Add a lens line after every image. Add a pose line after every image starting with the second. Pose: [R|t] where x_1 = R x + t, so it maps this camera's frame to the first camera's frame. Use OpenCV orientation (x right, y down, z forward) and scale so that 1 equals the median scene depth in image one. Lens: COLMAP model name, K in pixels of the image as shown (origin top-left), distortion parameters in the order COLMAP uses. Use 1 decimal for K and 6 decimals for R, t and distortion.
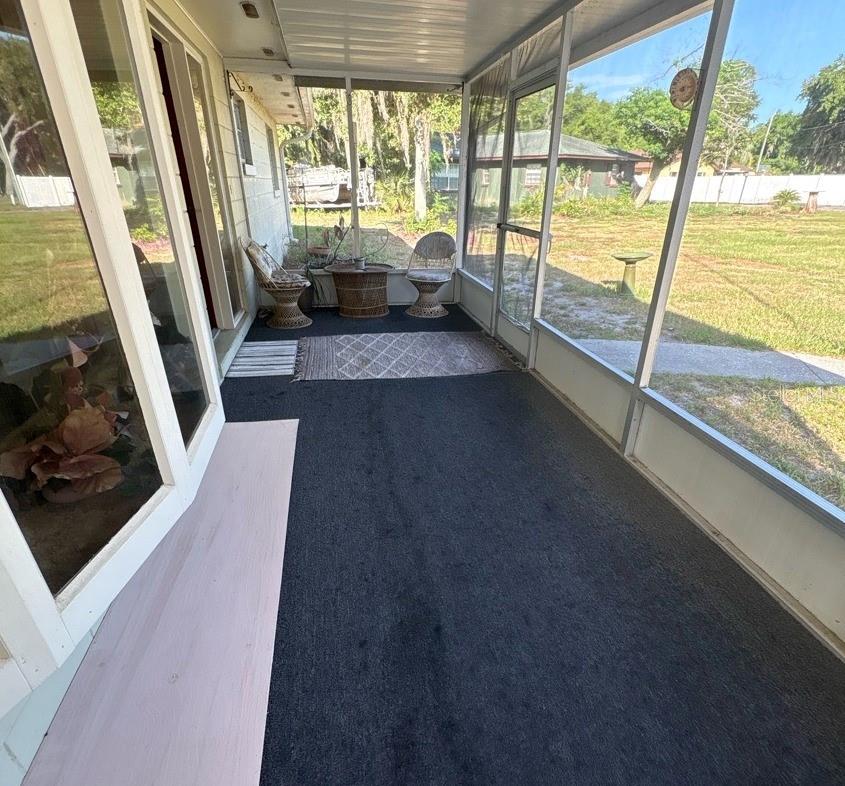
lens RADIAL K [[478.8, 0, 424.0], [0, 478.8, 424.2], [0, 0, 1]] dist [-0.000562, -0.000272]
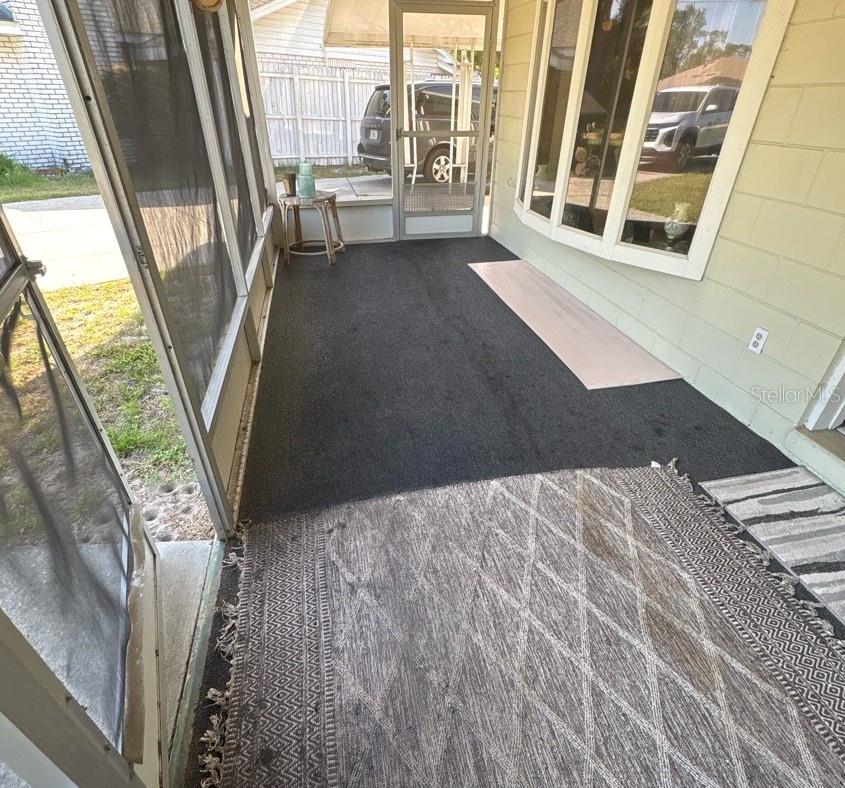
lens RADIAL K [[478.2, 0, 425.5], [0, 478.2, 424.5], [0, 0, 1]] dist [-0.002375, 0.000248]
pose [[-0.999758, 0.000350, -0.022010, 0.045409], [-0.019154, 0.478885, 0.877668, -0.600935], [0.010847, 0.877877, -0.478763, 1.196600]]
